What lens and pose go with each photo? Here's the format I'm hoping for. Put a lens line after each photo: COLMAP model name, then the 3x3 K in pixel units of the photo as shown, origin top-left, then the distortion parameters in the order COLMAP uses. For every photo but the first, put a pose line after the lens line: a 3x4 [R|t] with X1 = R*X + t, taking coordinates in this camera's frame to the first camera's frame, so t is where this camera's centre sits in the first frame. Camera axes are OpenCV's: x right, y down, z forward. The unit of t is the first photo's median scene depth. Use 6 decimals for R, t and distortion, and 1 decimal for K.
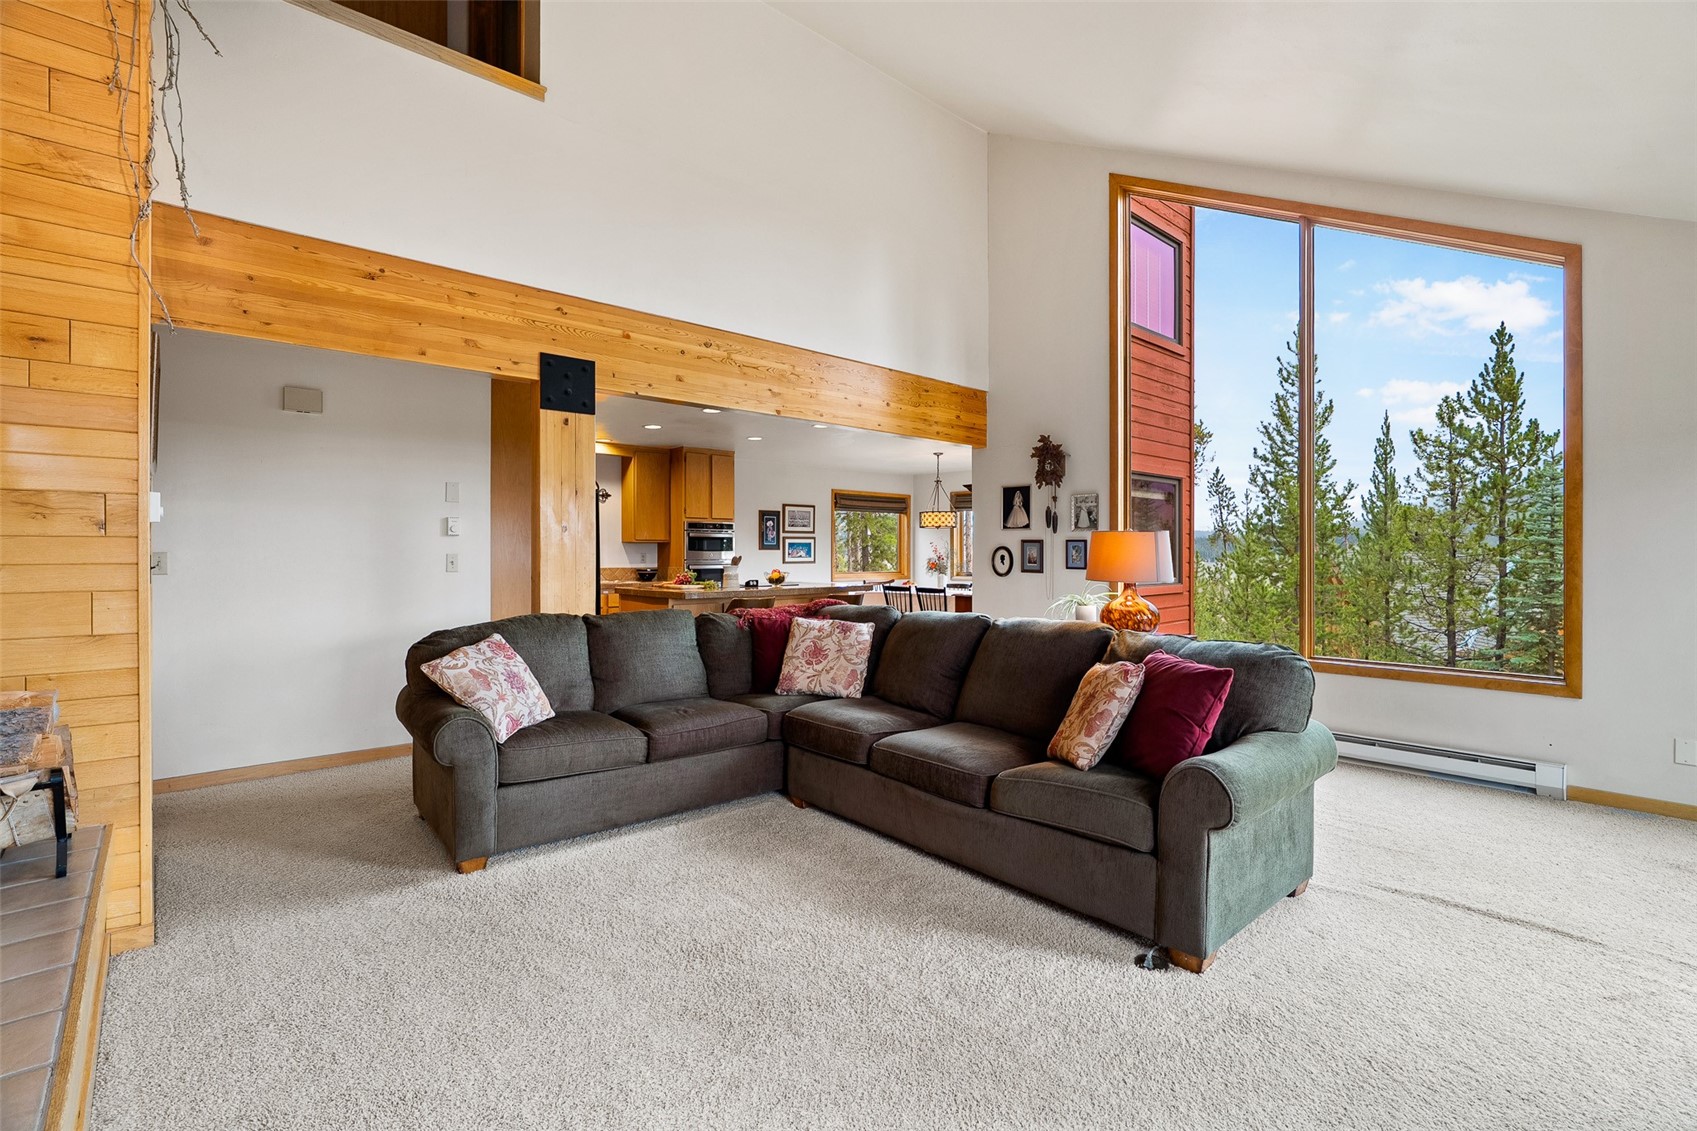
lens RADIAL K [[778.2, 0, 836.5], [0, 778.2, 543.6], [0, 0, 1]] dist [-0.002623, -0.000599]
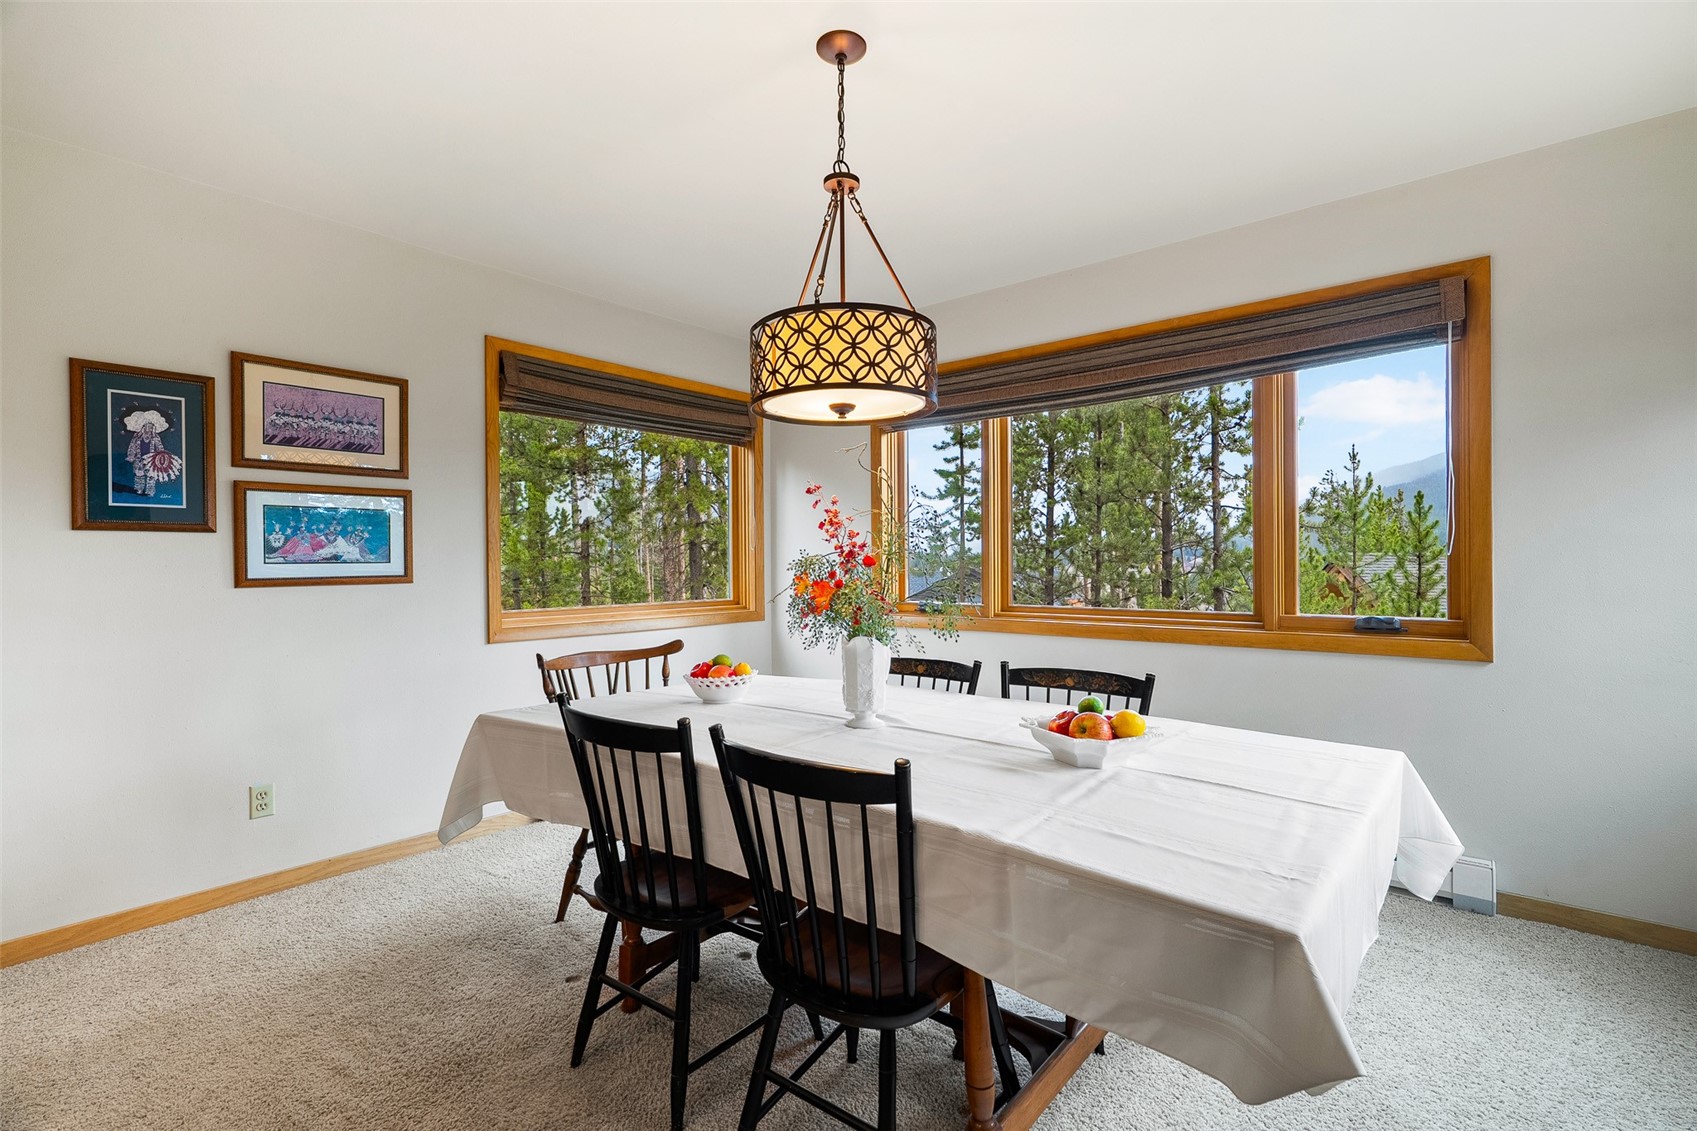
lens RADIAL K [[772.3, 0, 842.6], [0, 772.3, 570.3], [0, 0, 1]] dist [-0.000296, 0.000028]
pose [[0.989481, -0.006069, 0.144537, 0.092882], [0.003054, 0.999773, 0.021066, 0.015785], [-0.144632, -0.020403, 0.989275, 0.737399]]
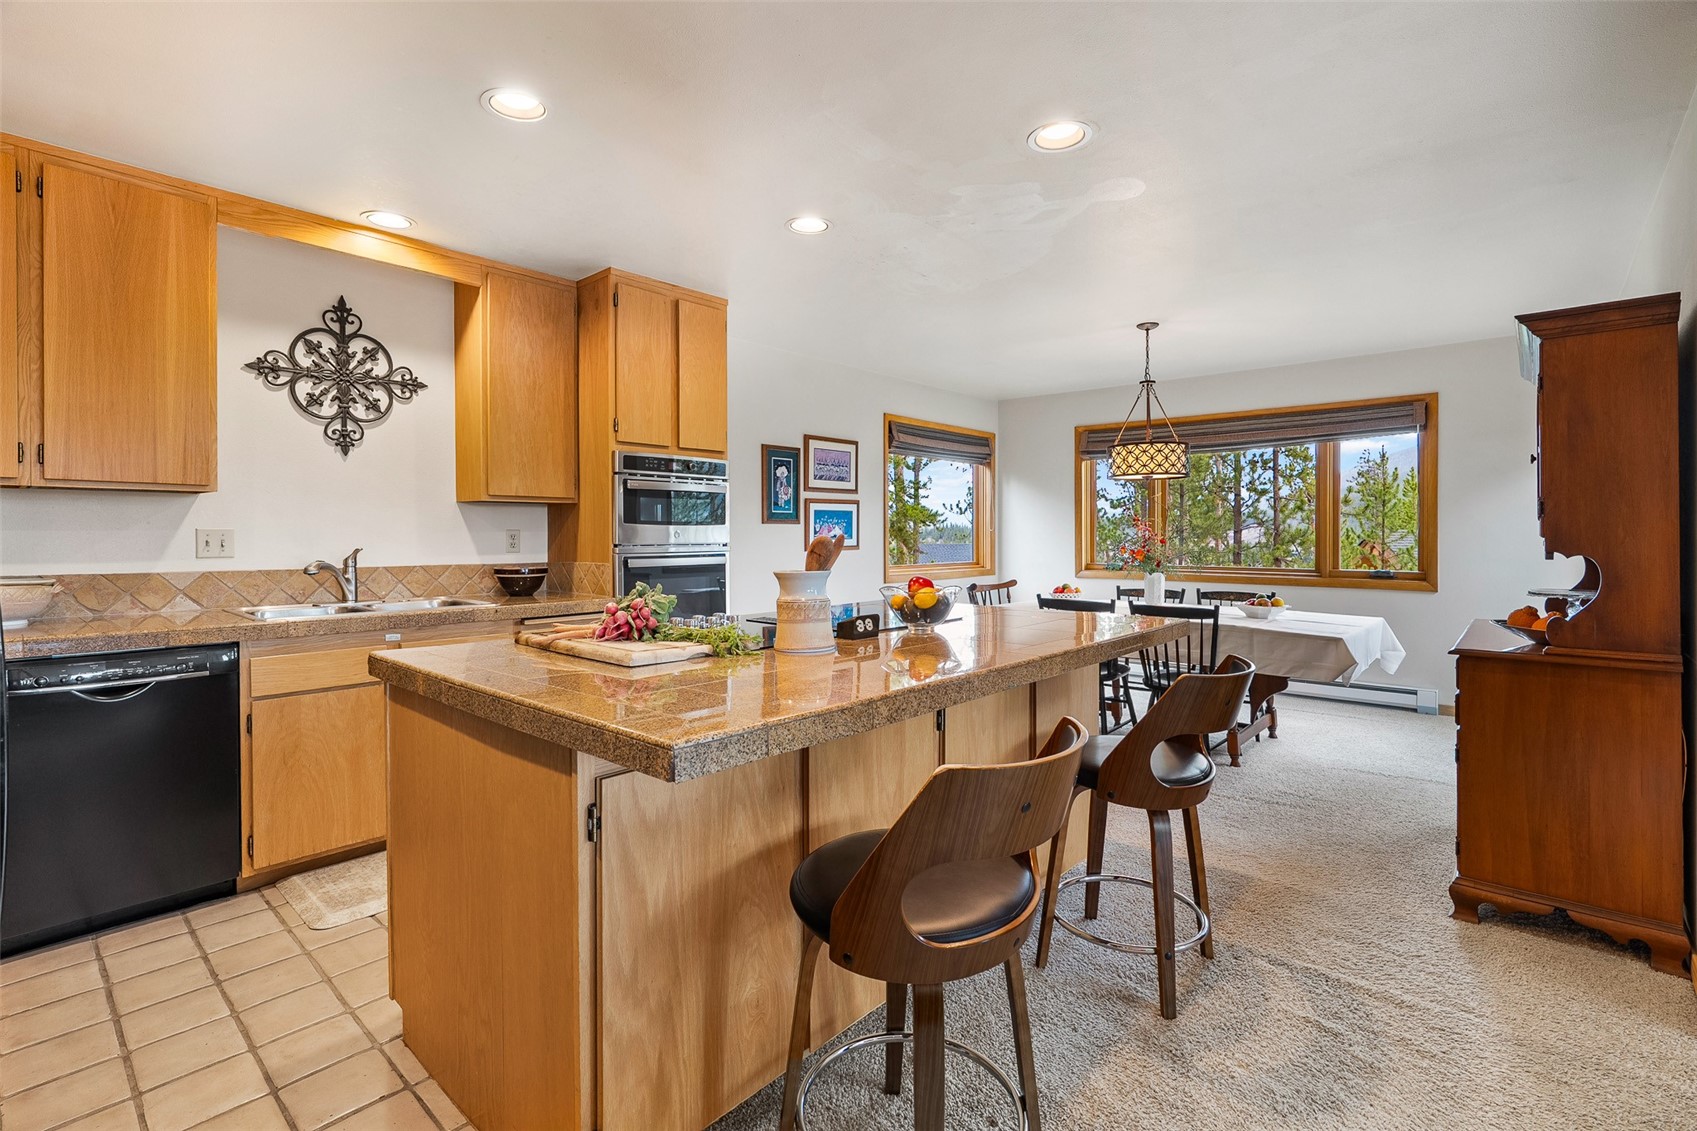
lens RADIAL K [[778.2, 0, 836.5], [0, 778.2, 543.6], [0, 0, 1]] dist [-0.002623, -0.000599]
pose [[0.994136, 0.000624, 0.108138, -0.105848], [-0.003268, 0.999700, 0.024279, 0.008629], [-0.108090, -0.024490, 0.993839, 0.496210]]
